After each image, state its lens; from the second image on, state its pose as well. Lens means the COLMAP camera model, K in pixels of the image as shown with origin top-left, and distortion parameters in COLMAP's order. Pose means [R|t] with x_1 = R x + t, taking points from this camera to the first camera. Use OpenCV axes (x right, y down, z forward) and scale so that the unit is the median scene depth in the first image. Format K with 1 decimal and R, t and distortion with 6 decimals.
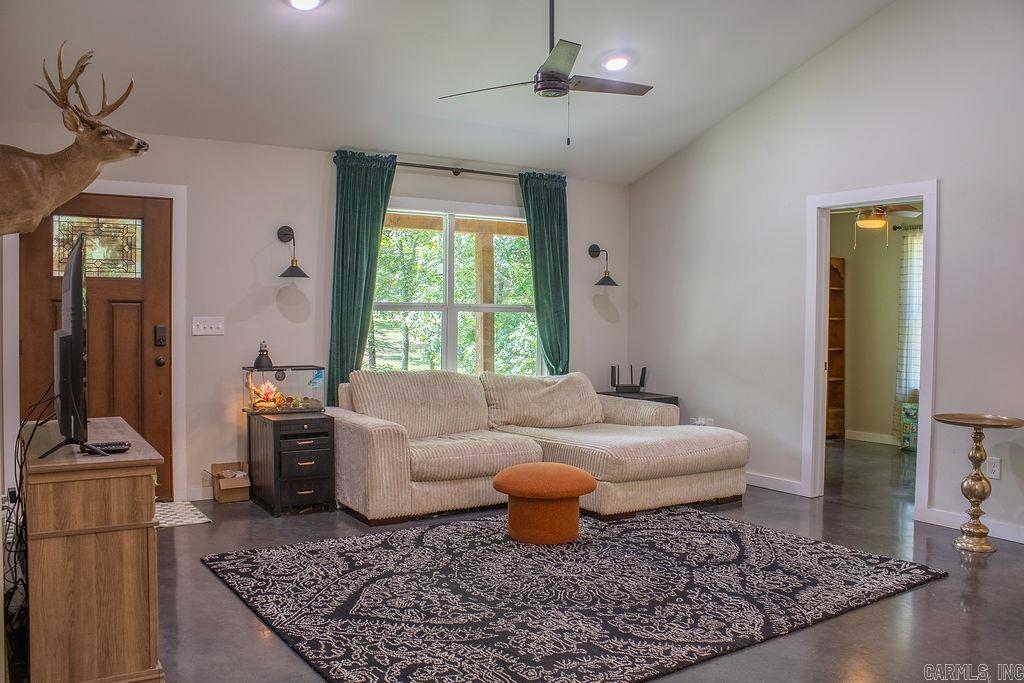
lens RADIAL K [[863.9, 0, 512.0], [0, 863.9, 341.5], [0, 0, 1]] dist [-0.189490, 0.181435]
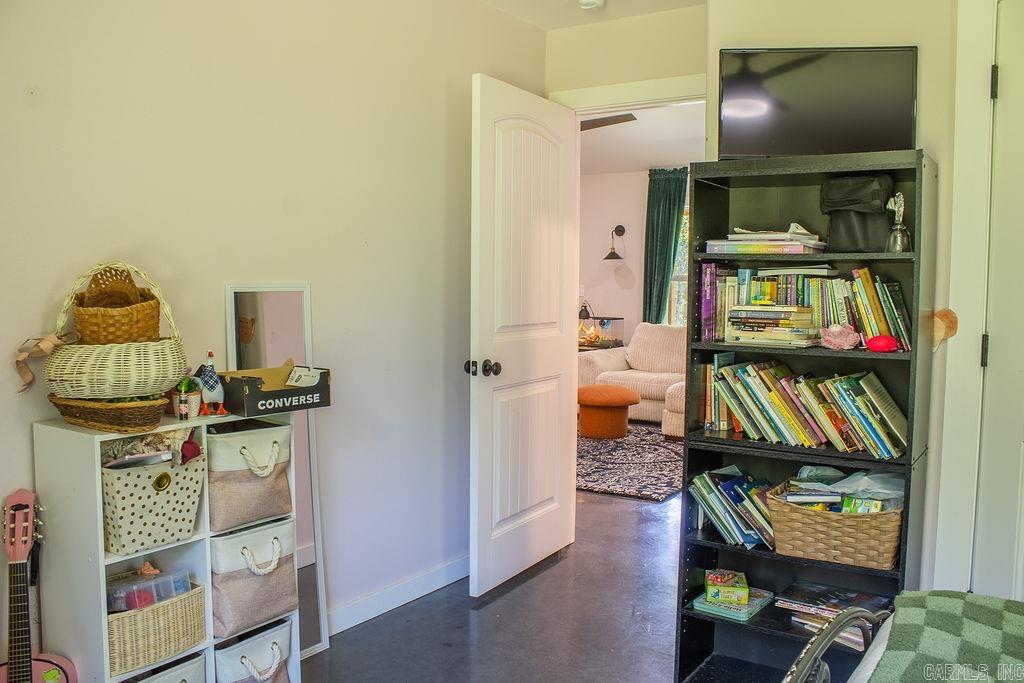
lens RADIAL K [[863.9, 0, 512.0], [0, 863.9, 341.5], [0, 0, 1]] dist [-0.189490, 0.181435]
pose [[0.430971, 0.047499, -0.901115, 1.069657], [-0.029644, 0.998820, 0.038472, 0.018241], [0.901879, 0.010133, 0.431870, 0.176515]]
